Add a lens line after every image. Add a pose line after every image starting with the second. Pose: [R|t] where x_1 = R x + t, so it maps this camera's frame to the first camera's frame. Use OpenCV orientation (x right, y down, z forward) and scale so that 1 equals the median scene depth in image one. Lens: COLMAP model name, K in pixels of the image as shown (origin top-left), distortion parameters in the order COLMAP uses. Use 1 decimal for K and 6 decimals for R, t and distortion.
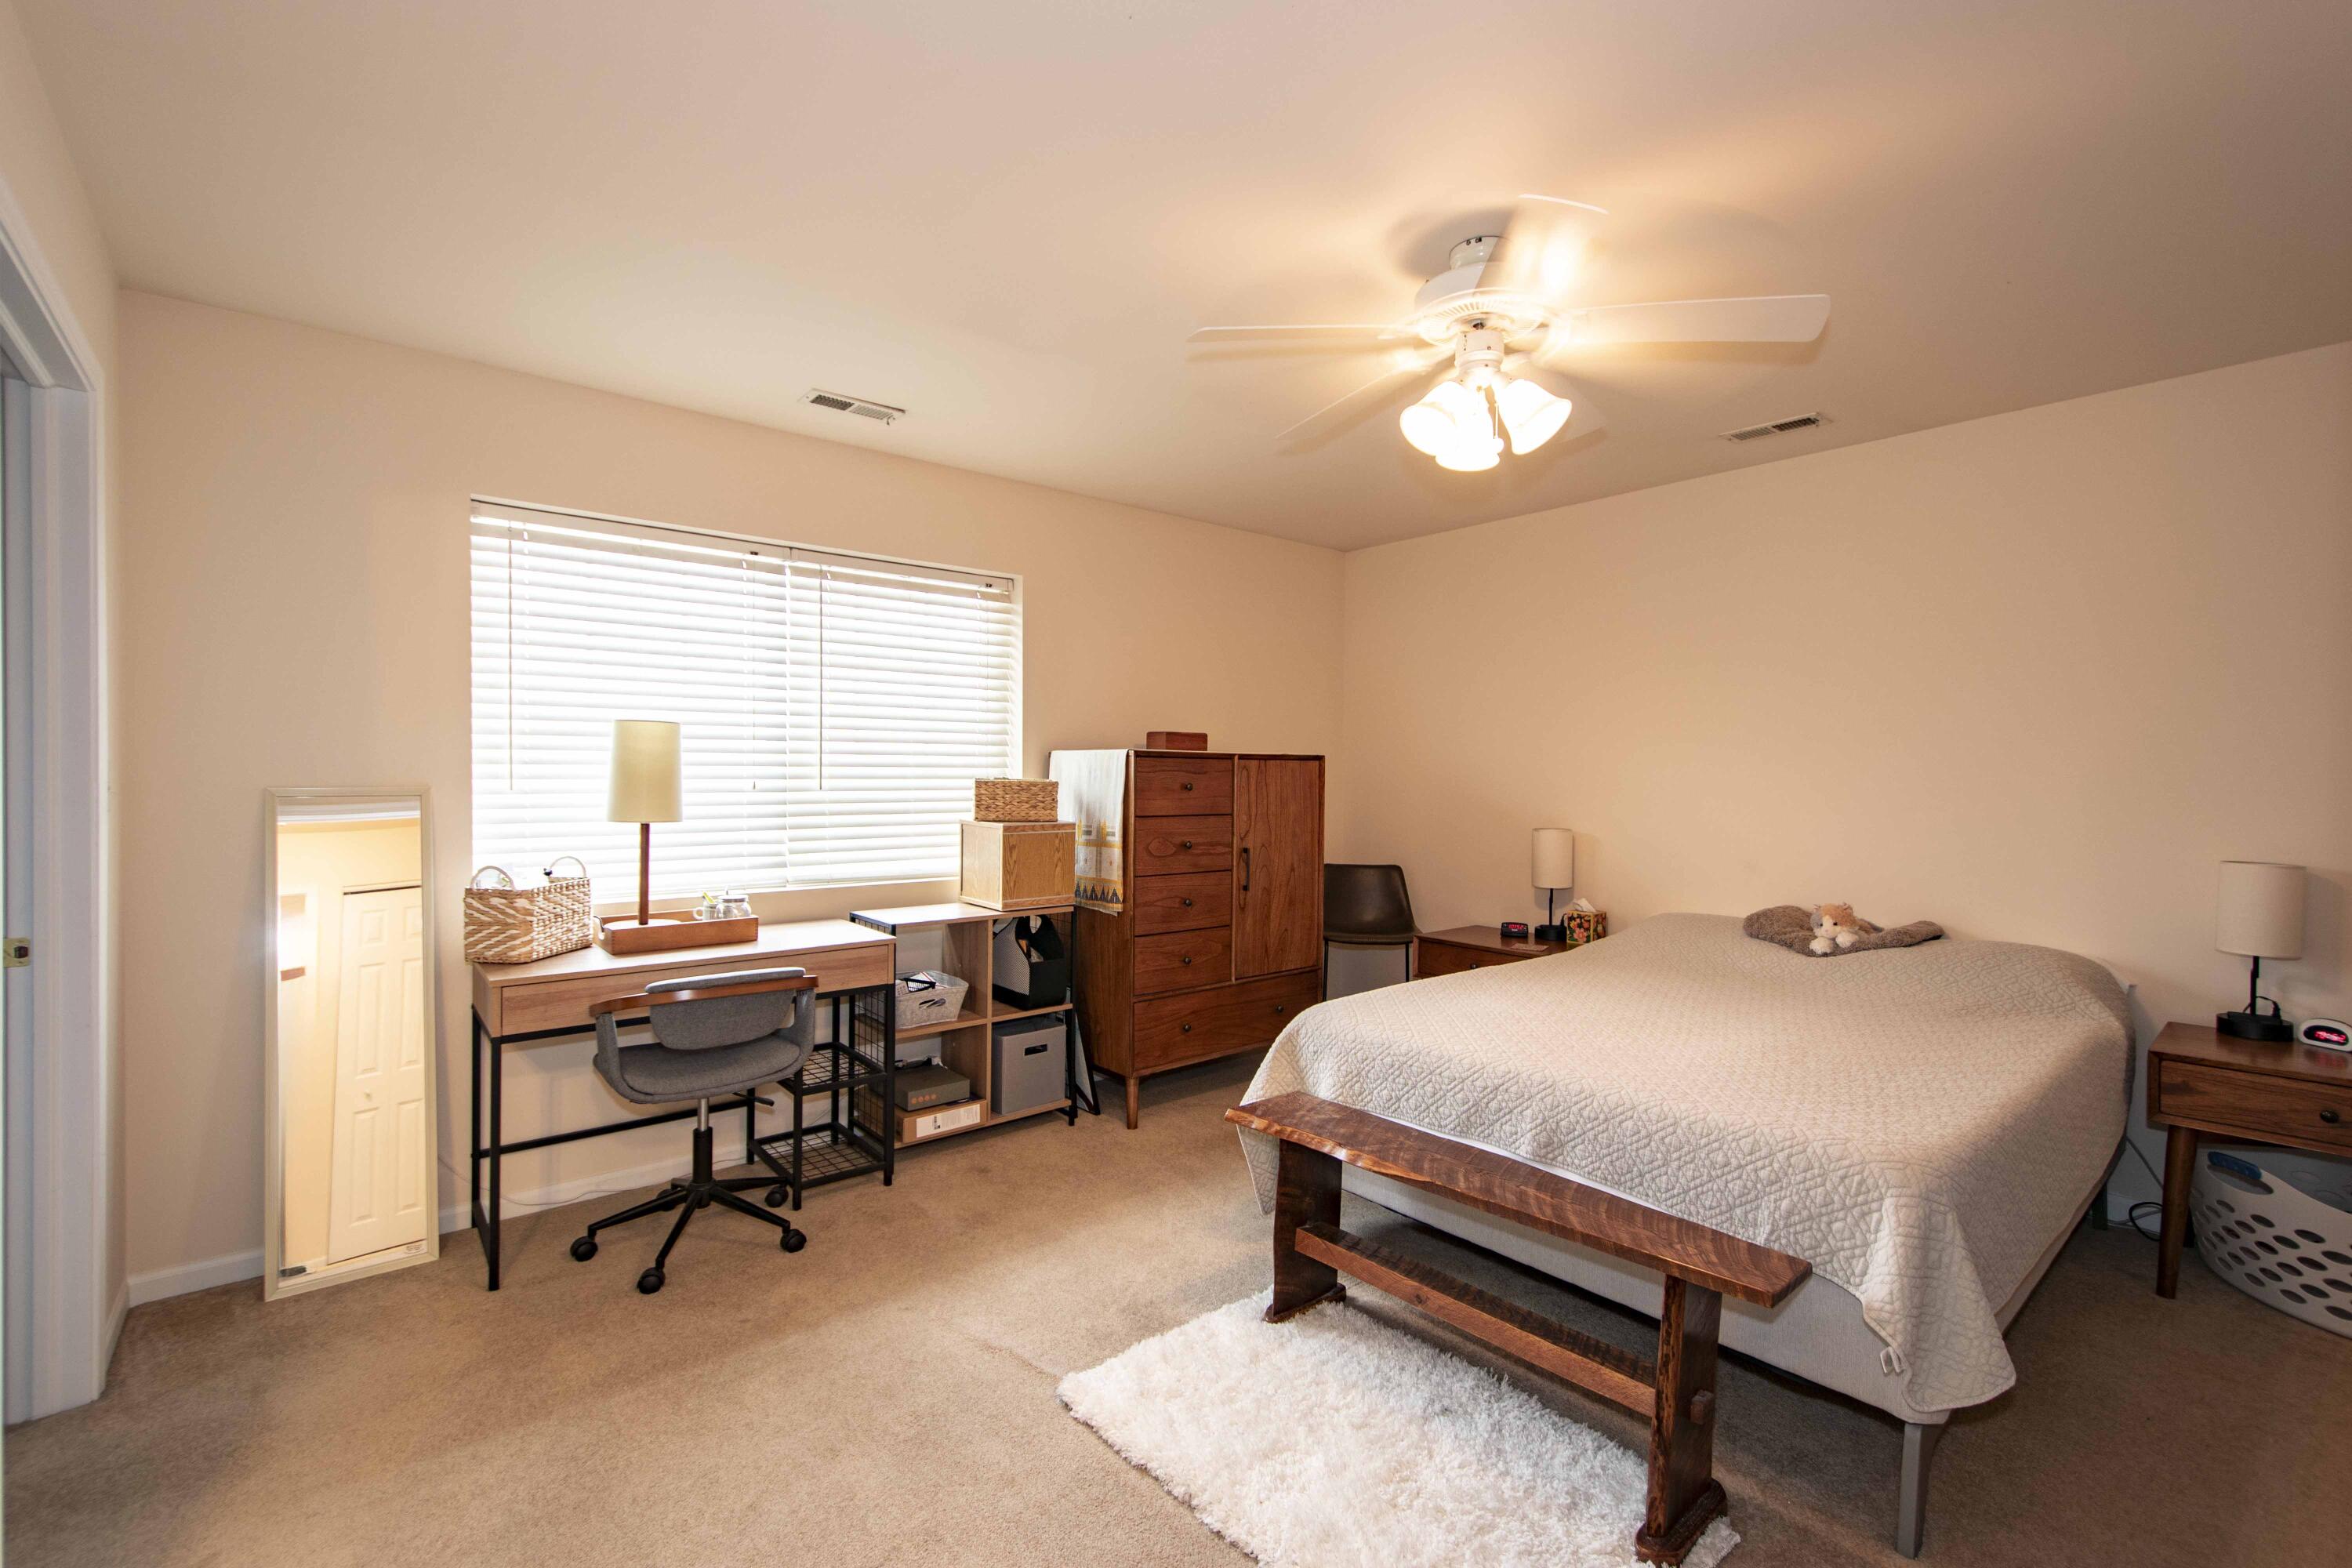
lens RADIAL K [[1054.6, 0, 1176.0], [0, 1054.6, 784.0], [0, 0, 1]] dist [-0.000104, -0.000417]
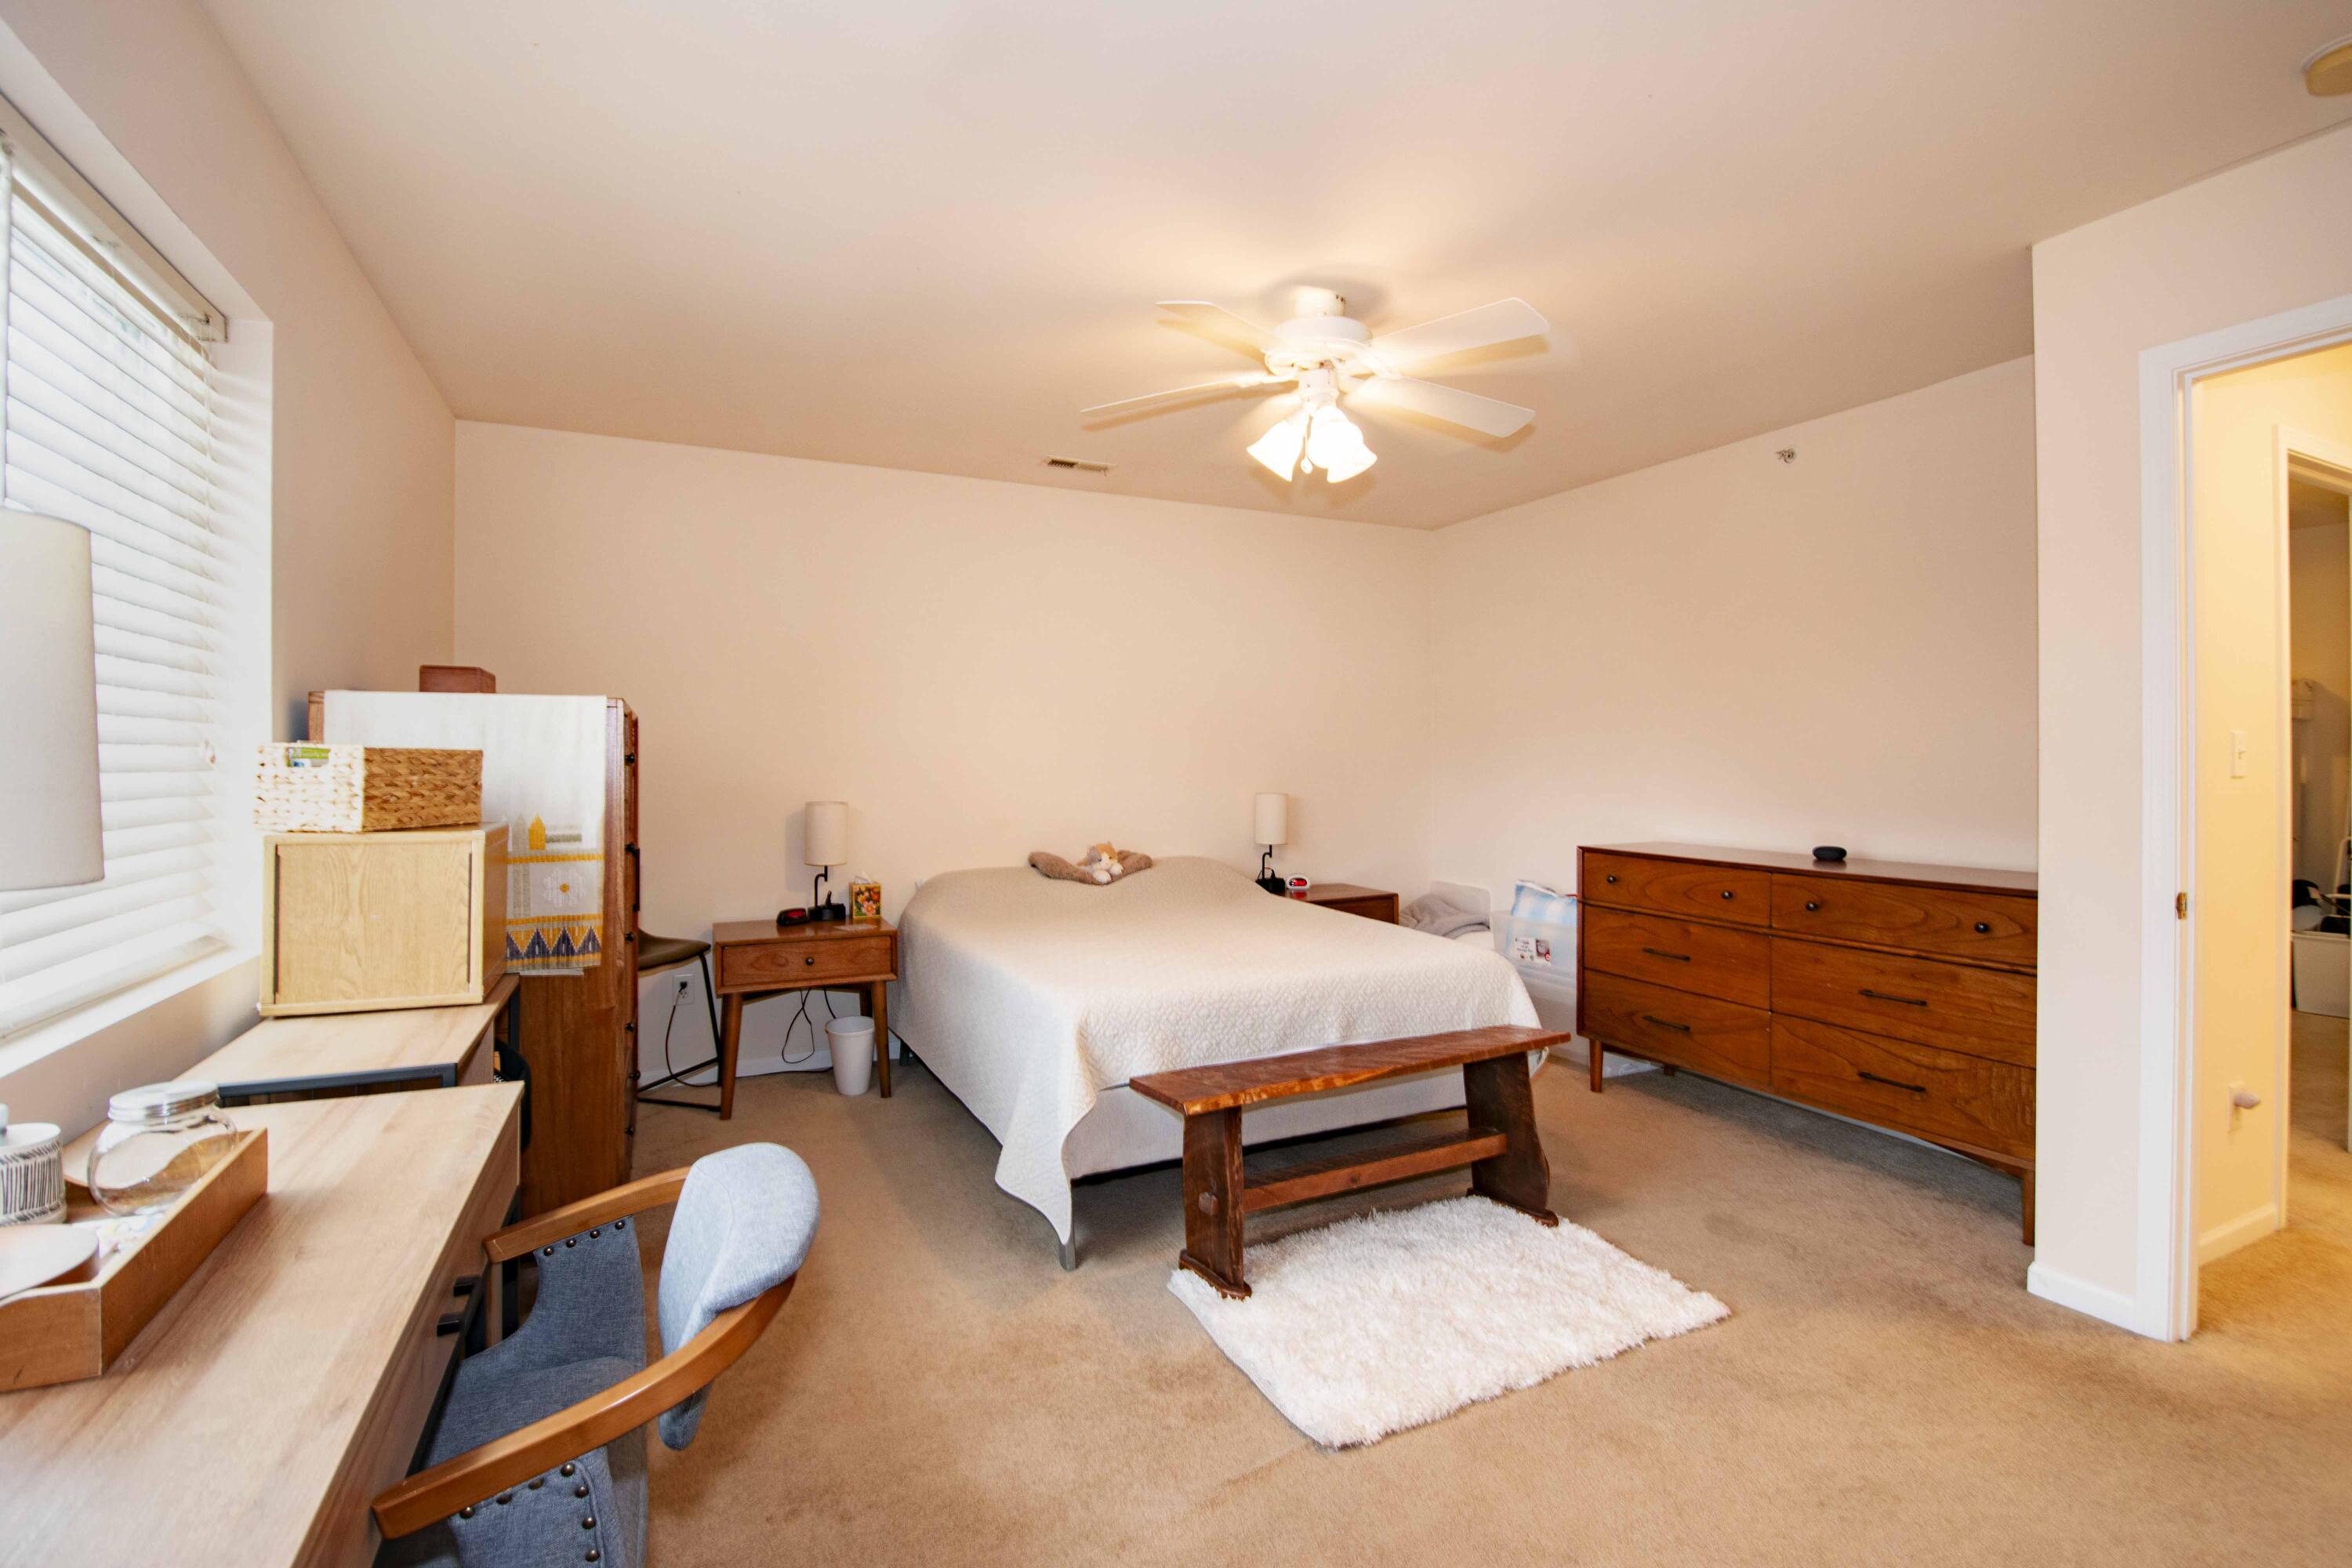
lens RADIAL K [[1055.6, 0, 1210.5], [0, 1055.6, 762.9], [0, 0, 1]] dist [-0.013162, -0.000126]
pose [[0.227251, -0.011154, 0.973772, -0.660356], [0.016115, 0.999841, 0.007692, 0.007276], [-0.973703, 0.013944, 0.227395, 0.614657]]
